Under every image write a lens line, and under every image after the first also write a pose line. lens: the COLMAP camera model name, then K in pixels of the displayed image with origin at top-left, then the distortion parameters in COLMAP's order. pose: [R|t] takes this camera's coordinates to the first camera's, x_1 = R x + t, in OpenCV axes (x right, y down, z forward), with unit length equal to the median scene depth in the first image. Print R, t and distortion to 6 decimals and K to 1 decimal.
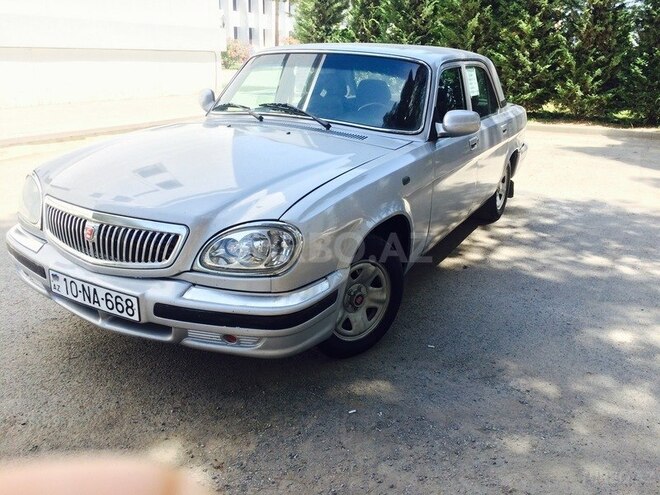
lens RADIAL K [[566.9, 0, 330.0], [0, 566.9, 247.5], [0, 0, 1]] dist [0.089792, -0.122377]
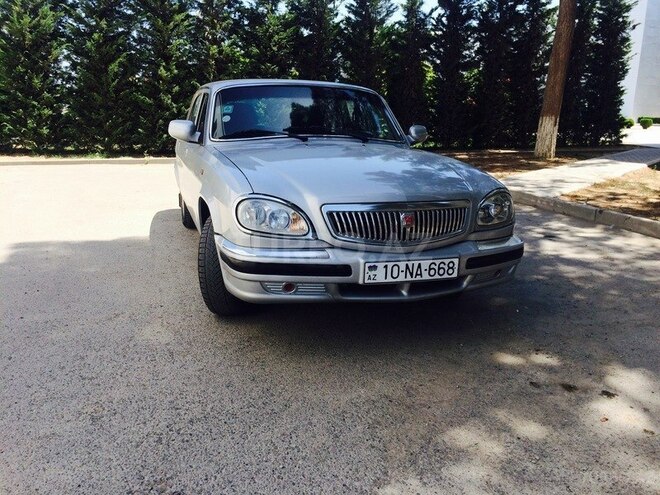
lens RADIAL K [[566.9, 0, 330.0], [0, 566.9, 247.5], [0, 0, 1]] dist [0.089792, -0.122377]
pose [[0.656864, -0.186477, 0.730586, -1.388255], [0.245411, 0.969052, 0.026697, -0.038742], [-0.712954, 0.161757, 0.682299, 0.303470]]
